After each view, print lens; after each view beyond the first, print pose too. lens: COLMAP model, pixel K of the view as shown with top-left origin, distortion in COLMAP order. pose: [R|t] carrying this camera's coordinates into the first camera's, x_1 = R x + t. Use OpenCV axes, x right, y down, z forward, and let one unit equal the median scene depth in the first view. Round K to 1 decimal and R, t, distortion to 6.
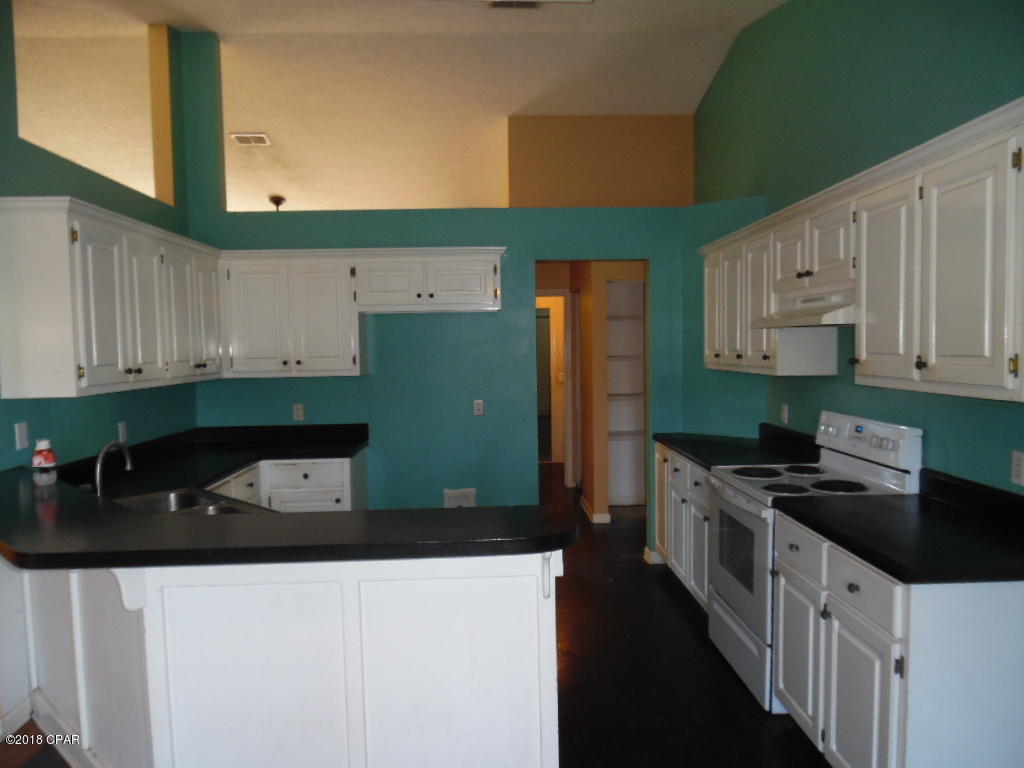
lens RADIAL K [[702.5, 0, 511.3], [0, 702.5, 386.2], [0, 0, 1]] dist [-0.025556, 0.006603]
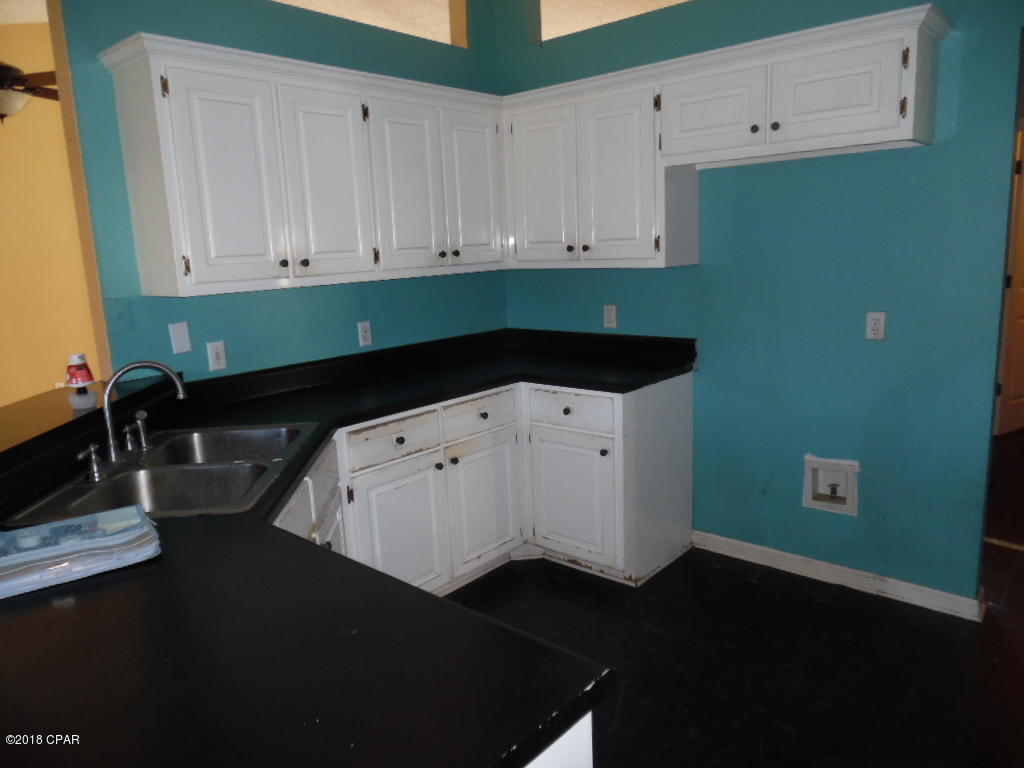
lens RADIAL K [[702.5, 0, 513.4], [0, 702.5, 386.3], [0, 0, 1]] dist [-0.025556, 0.006603]
pose [[0.740808, 0.120689, -0.660786, 0.125968], [-0.012111, 0.985966, 0.166504, -0.013175], [0.671608, -0.115344, 0.731873, 0.419919]]
